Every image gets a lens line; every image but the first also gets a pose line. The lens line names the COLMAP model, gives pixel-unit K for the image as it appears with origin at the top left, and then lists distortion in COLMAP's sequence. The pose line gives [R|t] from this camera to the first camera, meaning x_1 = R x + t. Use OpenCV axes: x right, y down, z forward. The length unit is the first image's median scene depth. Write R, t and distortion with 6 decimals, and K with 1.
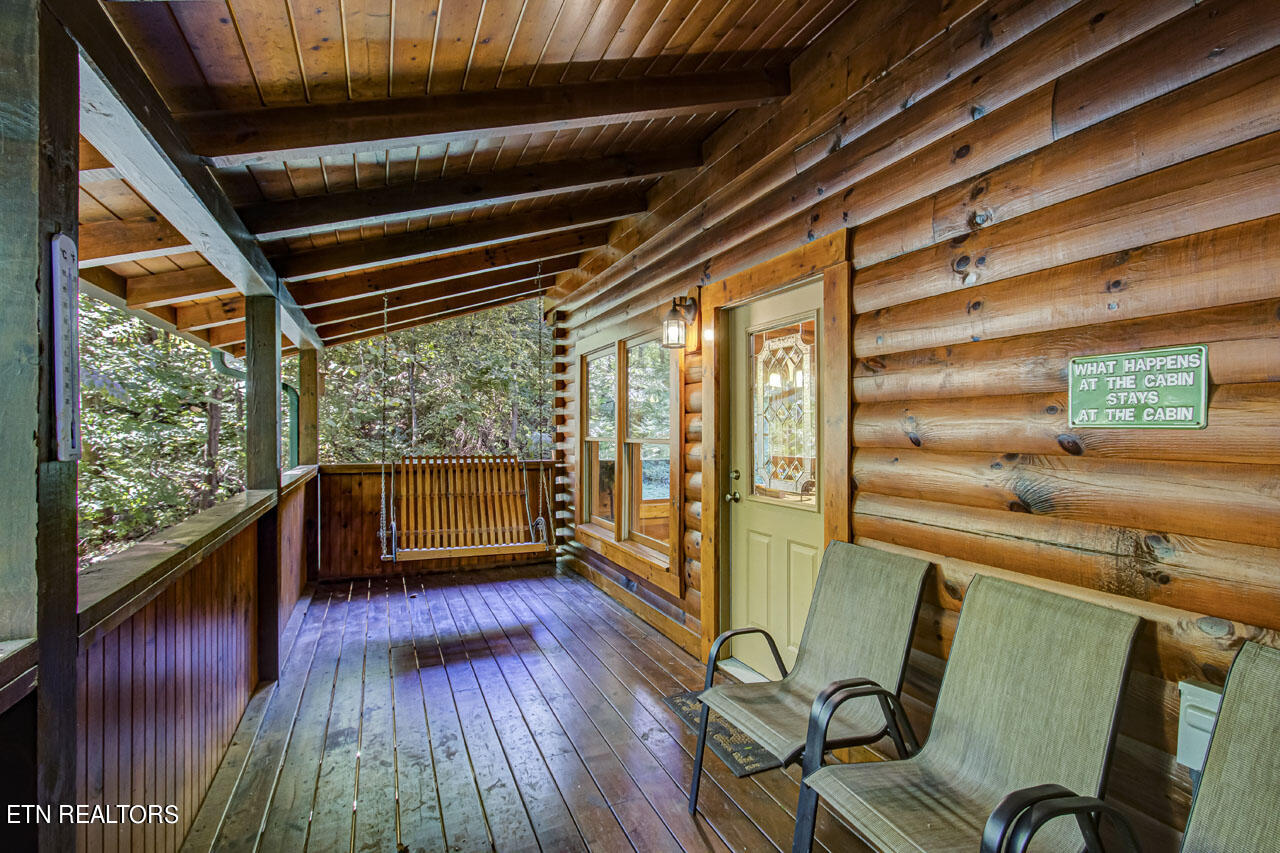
lens RADIAL K [[597.6, 0, 666.0], [0, 597.6, 430.5], [0, 0, 1]] dist [-0.008379, 0.006571]
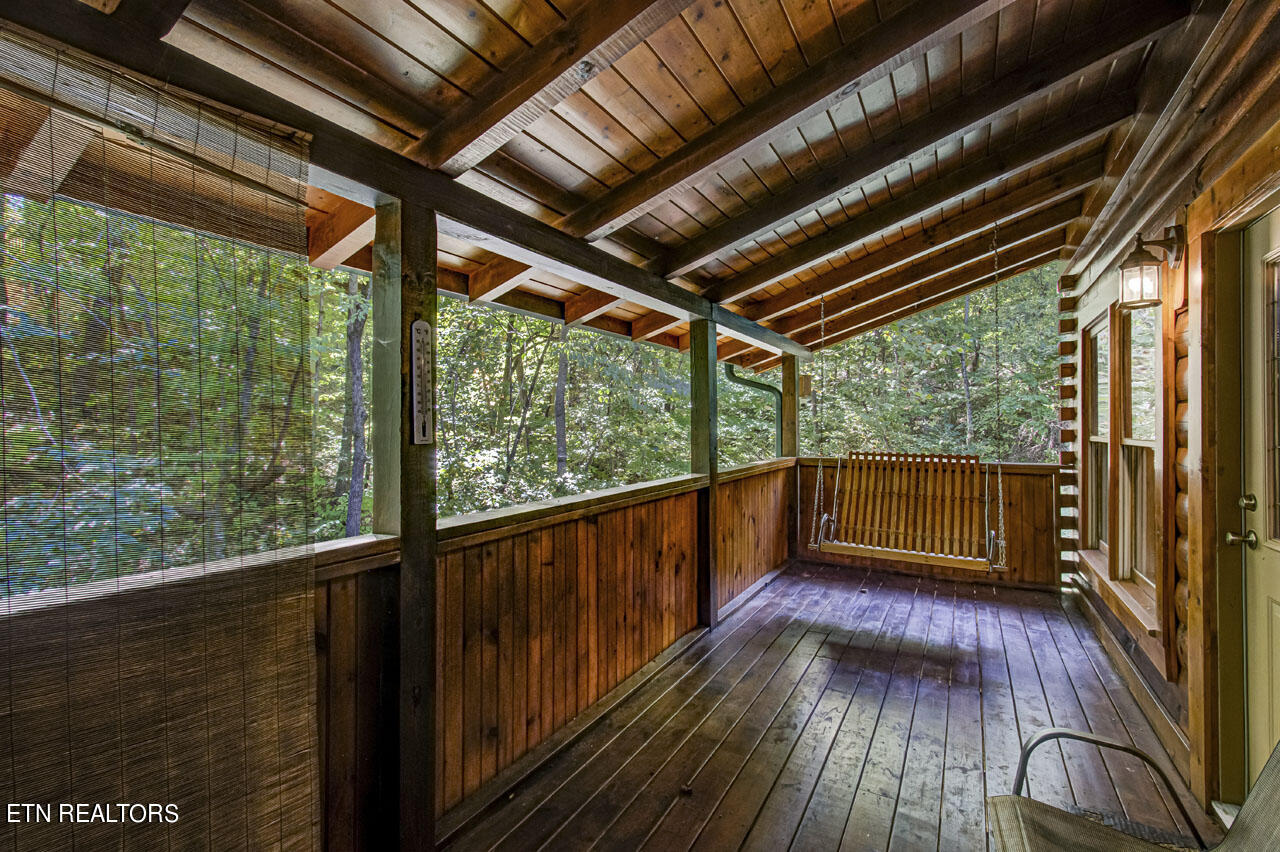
lens RADIAL K [[597.6, 0, 634.9], [0, 597.6, 422.7], [0, 0, 1]] dist [-0.008379, 0.006571]
pose [[0.568758, -0.001717, -0.822503, 0.192311], [-0.003017, 0.999987, -0.004173, -0.001493], [0.822500, 0.004855, 0.568745, 0.110700]]
